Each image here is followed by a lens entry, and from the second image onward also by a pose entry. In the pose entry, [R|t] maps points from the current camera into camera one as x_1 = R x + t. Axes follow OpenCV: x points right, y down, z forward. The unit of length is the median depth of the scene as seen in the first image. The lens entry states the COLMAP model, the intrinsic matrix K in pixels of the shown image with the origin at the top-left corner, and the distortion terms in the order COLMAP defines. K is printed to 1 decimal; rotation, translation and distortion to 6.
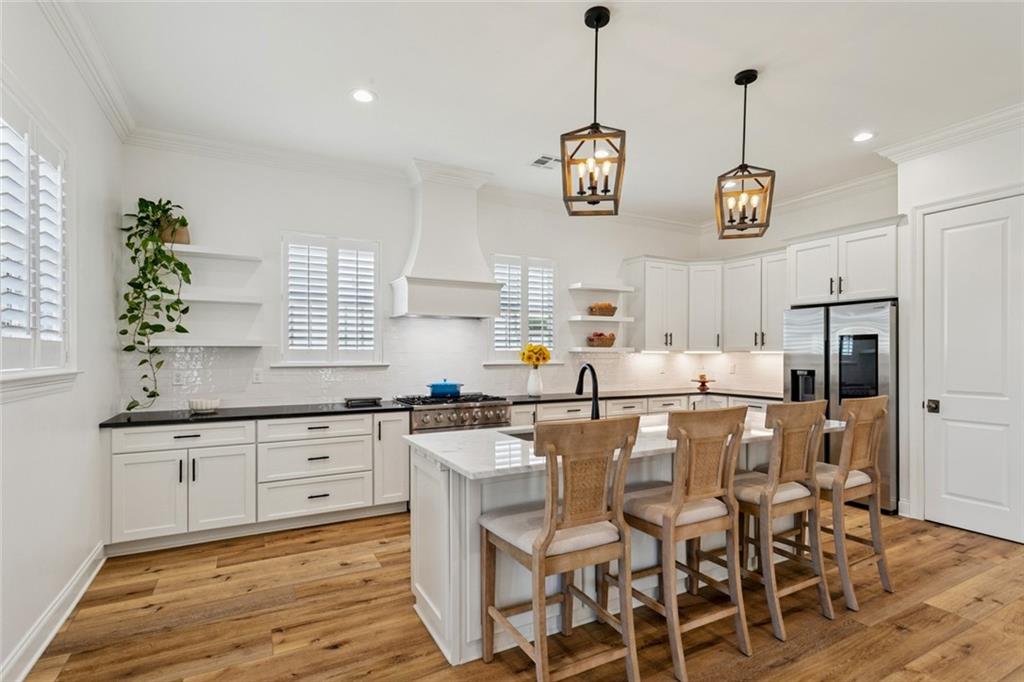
lens RADIAL K [[494.9, 0, 510.1], [0, 494.9, 351.8], [0, 0, 1]] dist [0.001201, 0.000997]
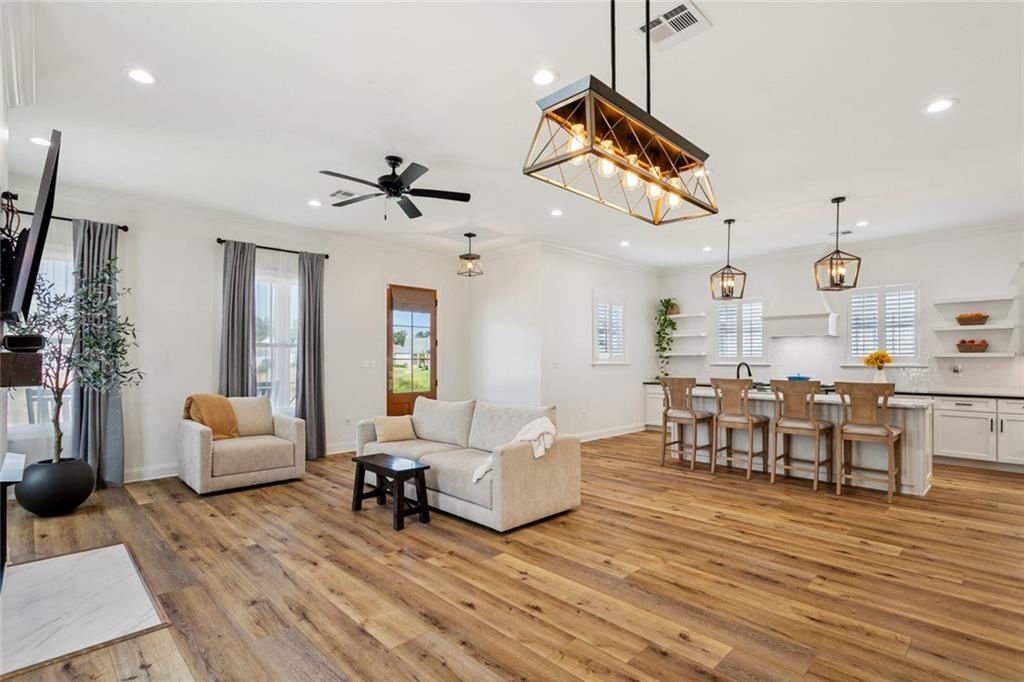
lens RADIAL K [[494.9, 0, 514.7], [0, 494.9, 348.3], [0, 0, 1]] dist [0.001201, 0.000997]
pose [[0.287800, -0.021853, -0.957441, 1.497999], [0.001683, 0.999750, -0.022313, 0.006969], [0.957689, 0.004810, 0.287765, -0.492696]]
